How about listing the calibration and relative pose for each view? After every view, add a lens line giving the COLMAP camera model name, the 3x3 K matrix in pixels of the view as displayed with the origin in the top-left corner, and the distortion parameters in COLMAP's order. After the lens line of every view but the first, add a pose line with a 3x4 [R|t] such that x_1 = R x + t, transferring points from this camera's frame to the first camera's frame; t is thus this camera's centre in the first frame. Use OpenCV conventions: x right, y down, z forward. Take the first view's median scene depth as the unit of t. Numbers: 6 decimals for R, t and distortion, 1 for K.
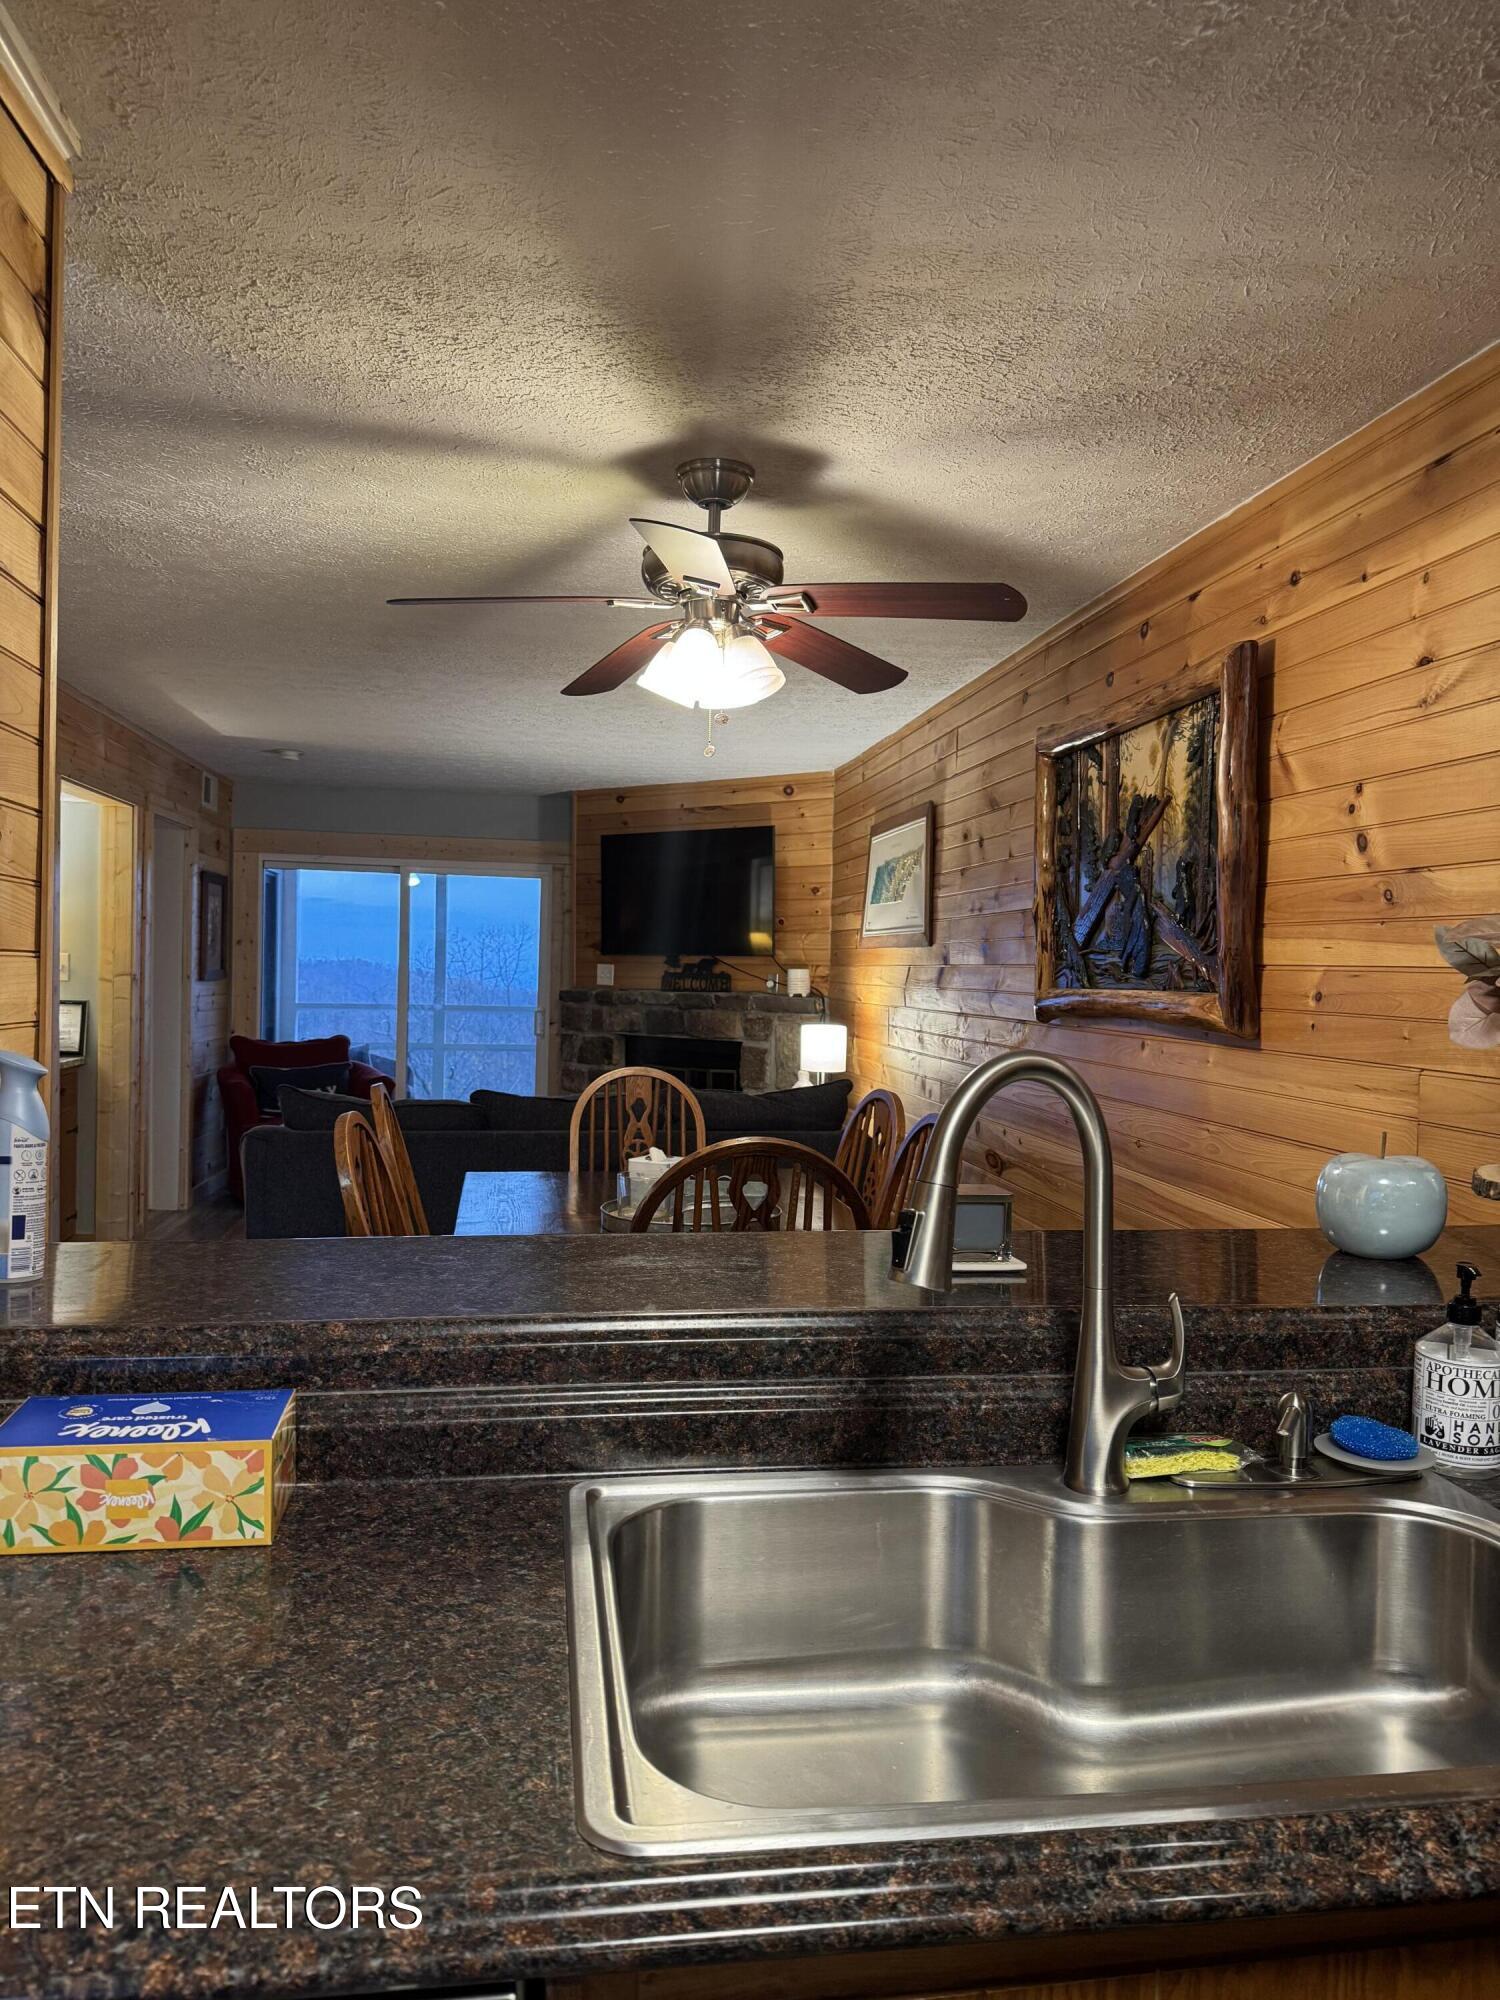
lens RADIAL K [[1393.0, 0, 745.1], [0, 1393.0, 1010.6], [0, 0, 1]] dist [0.056656, -0.074072]
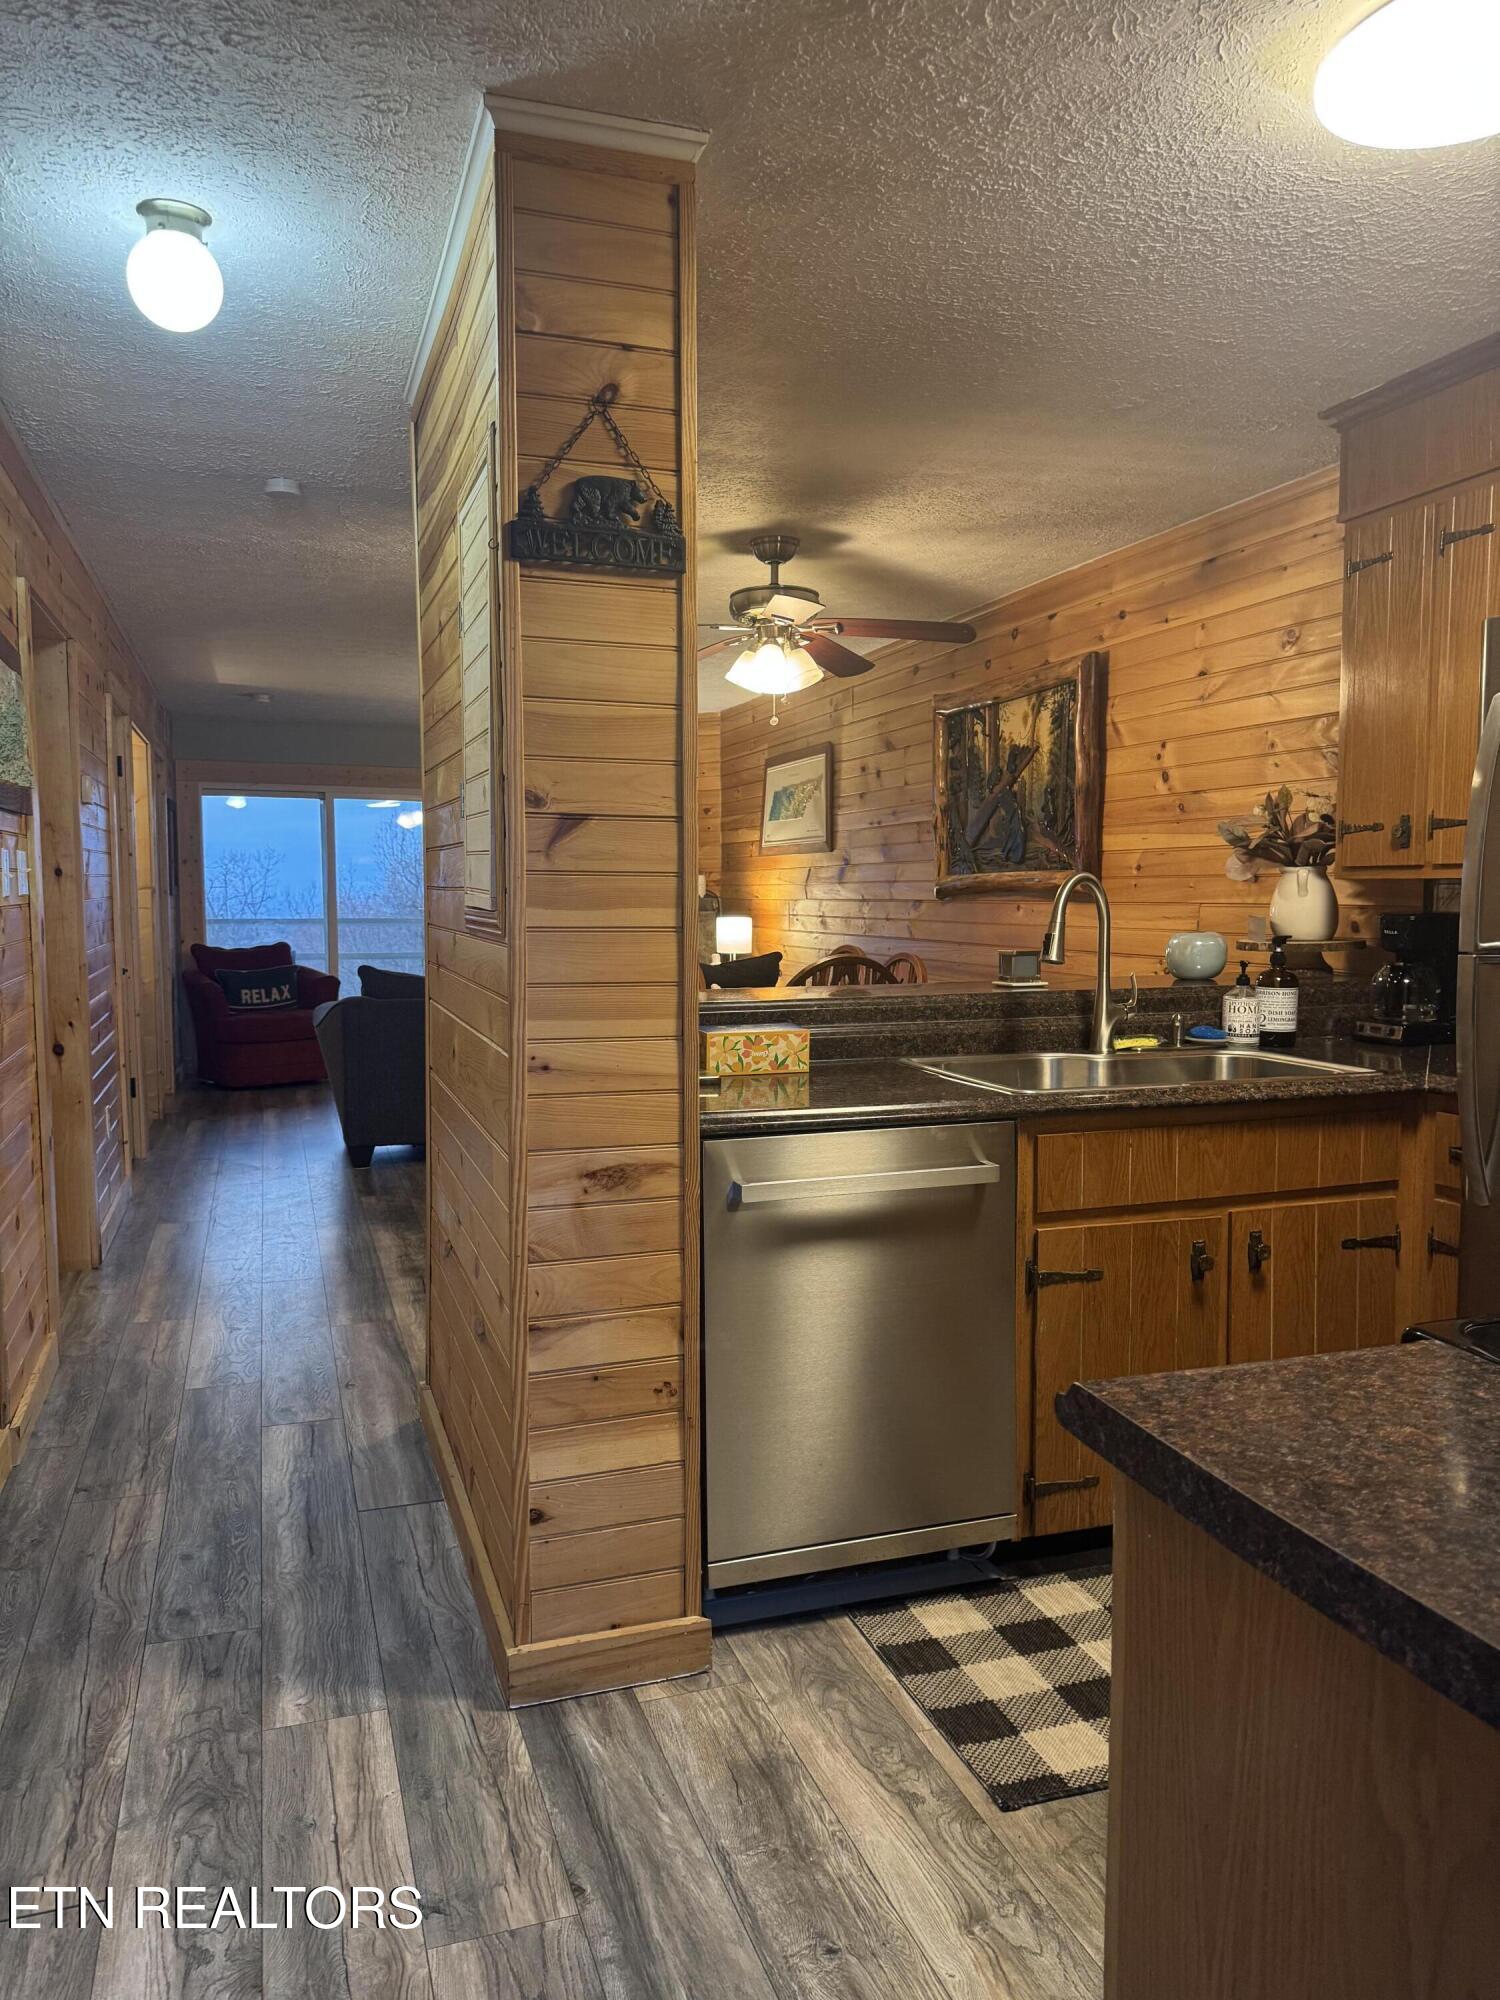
lens RADIAL K [[1393.0, 0, 746.1], [0, 1393.0, 1019.0], [0, 0, 1]] dist [0.056656, -0.074072]
pose [[0.983637, -0.038671, 0.175965, -0.288756], [0.027700, 0.997541, 0.064378, 0.039556], [-0.178022, -0.058450, 0.982289, -0.466683]]
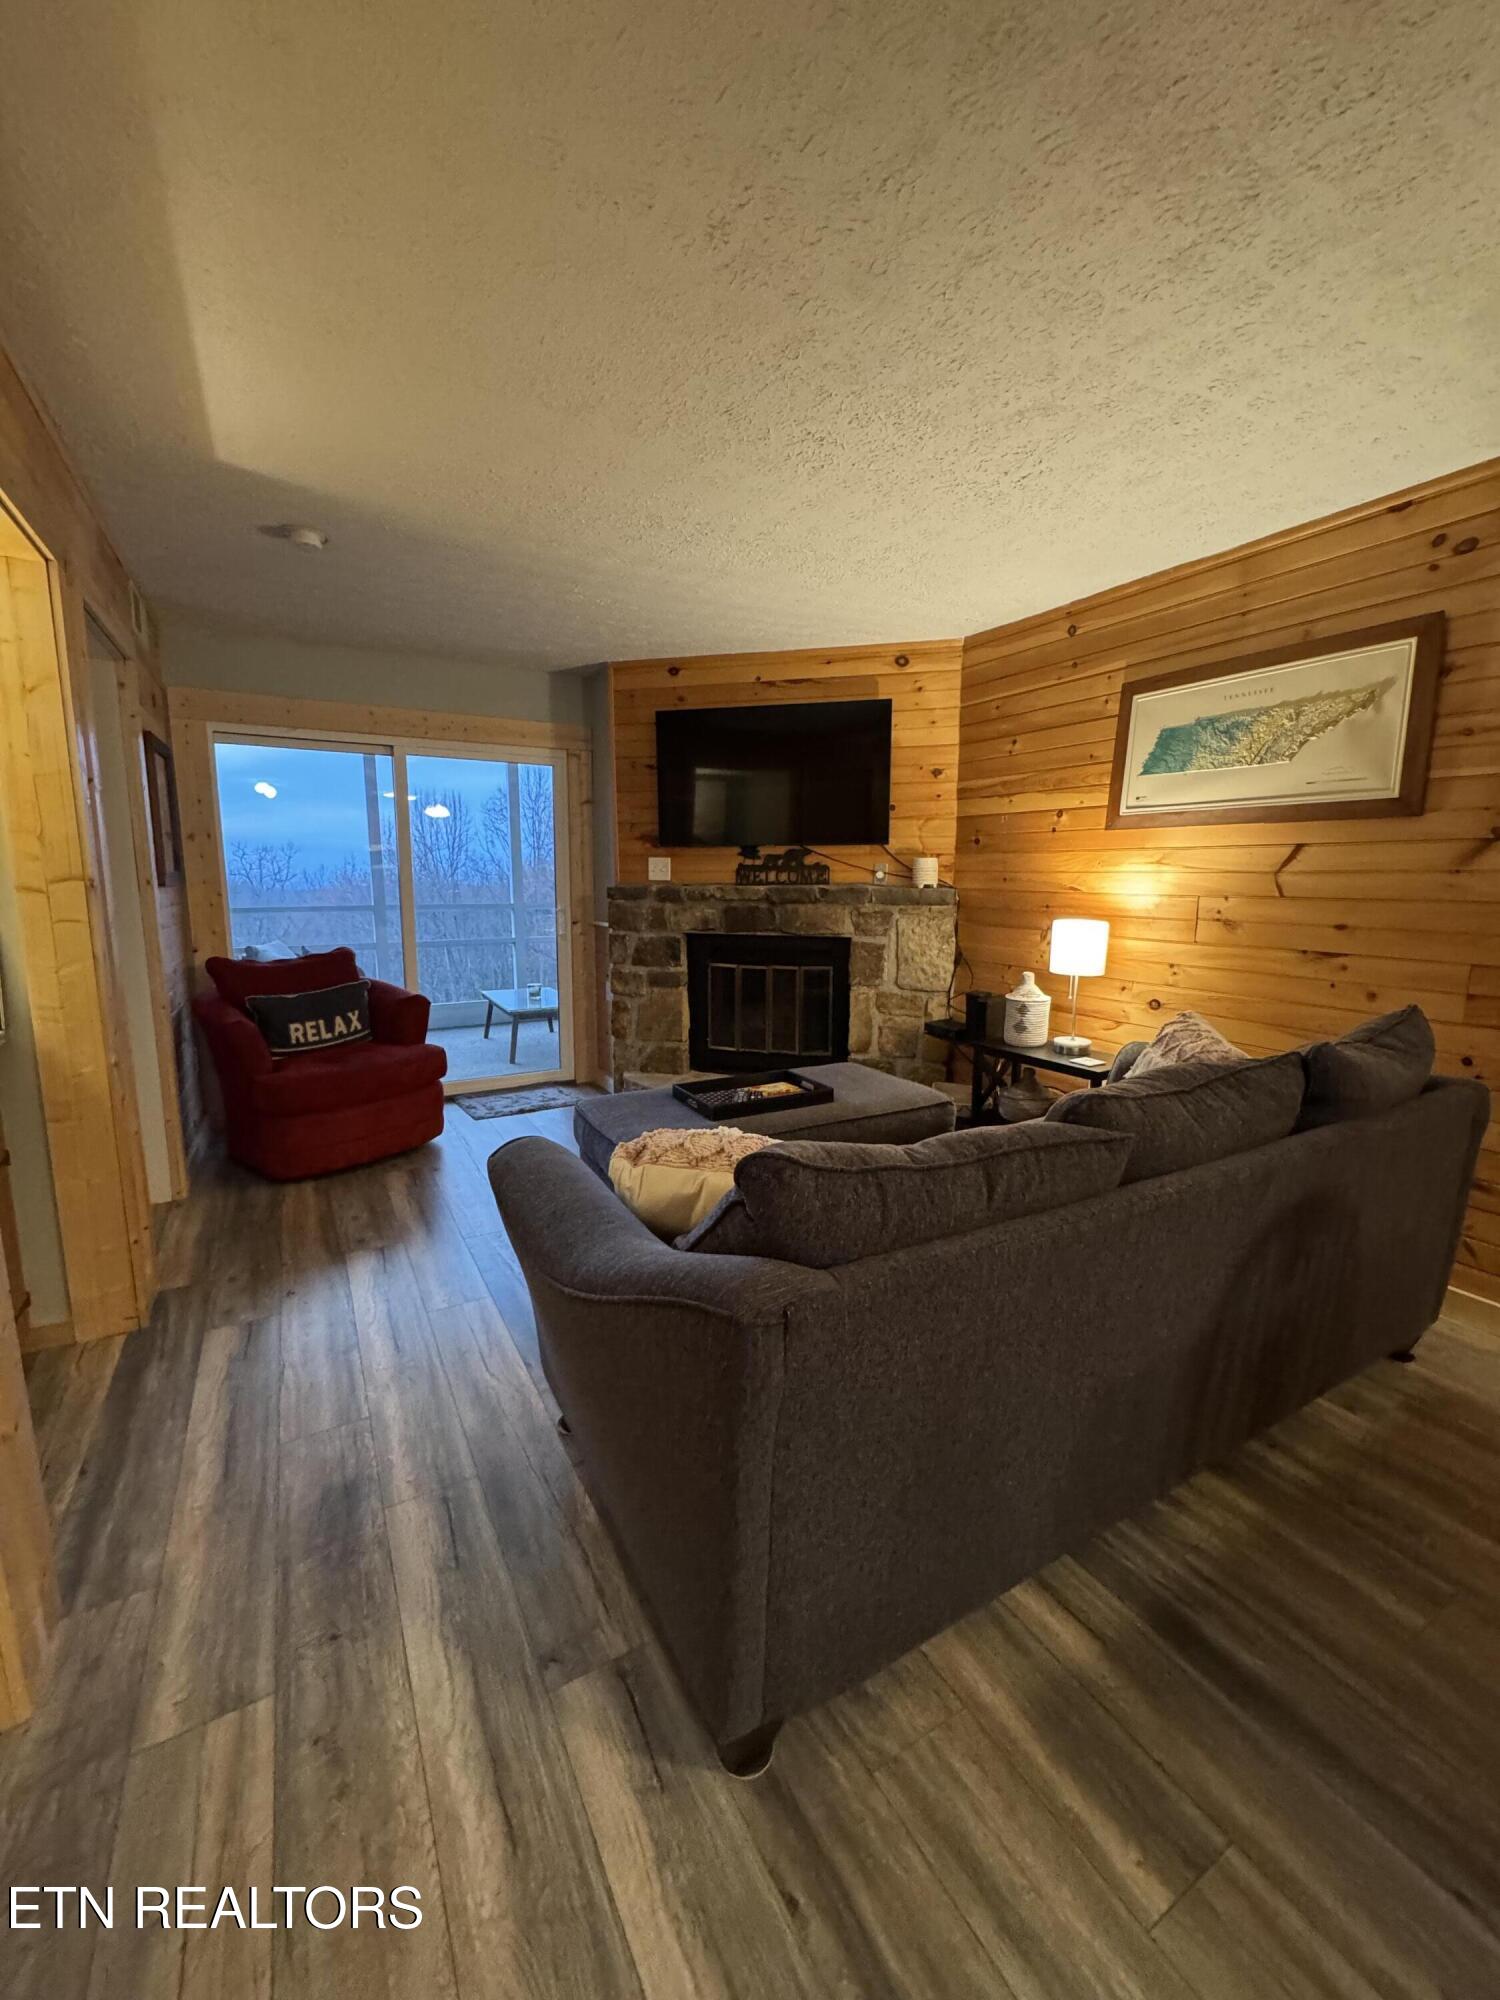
lens RADIAL K [[800.2, 0, 751.5], [0, 800.2, 997.2], [0, 0, 1]] dist [-0.004208, 0.000747]
pose [[0.931321, -0.075268, 0.356338, -0.561622], [0.028196, 0.990376, 0.135501, -0.027388], [-0.363107, -0.116148, 0.924480, 1.110416]]
